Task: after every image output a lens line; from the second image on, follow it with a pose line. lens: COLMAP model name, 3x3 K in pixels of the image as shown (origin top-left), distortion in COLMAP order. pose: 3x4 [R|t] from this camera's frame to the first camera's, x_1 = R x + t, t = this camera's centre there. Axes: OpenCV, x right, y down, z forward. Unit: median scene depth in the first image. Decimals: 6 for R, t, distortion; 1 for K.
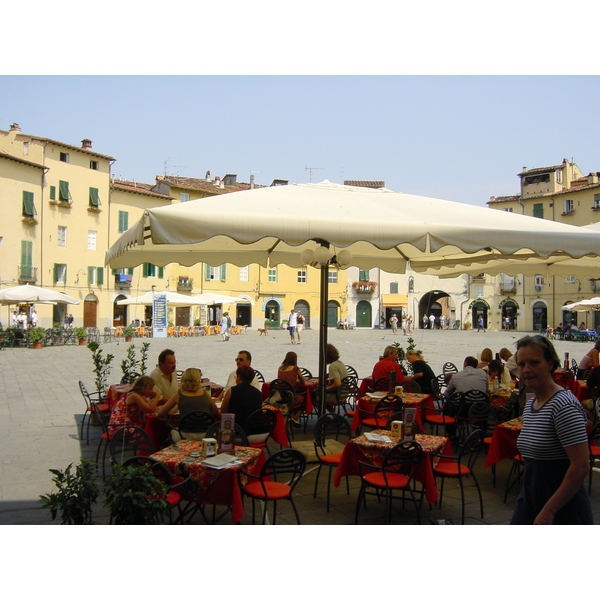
lens RADIAL K [[681.5, 0, 300.0], [0, 681.5, 300.9], [0, 0, 1]] dist [-0.151413, 0.000000]
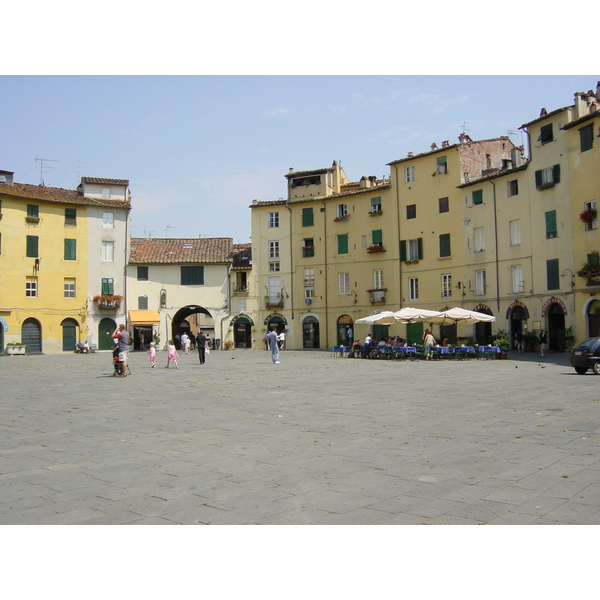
lens RADIAL K [[681.5, 0, 303.2], [0, 681.5, 298.9], [0, 0, 1]] dist [-0.151413, 0.000000]
pose [[0.914662, -0.002970, 0.404209, -0.021343], [0.016859, 0.999383, -0.030806, 0.005746], [-0.403868, 0.034991, 0.914148, 0.151783]]
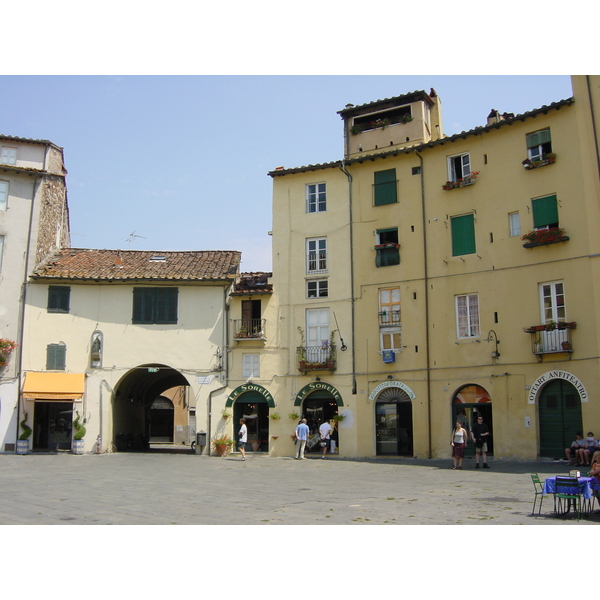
lens RADIAL K [[681.5, 0, 295.1], [0, 681.5, 301.4], [0, 0, 1]] dist [-0.151413, 0.000000]
pose [[0.935033, 0.051435, 0.350810, 0.136082], [0.002743, 0.988343, -0.152221, 0.011560], [-0.354550, 0.143294, 0.923992, 0.577047]]
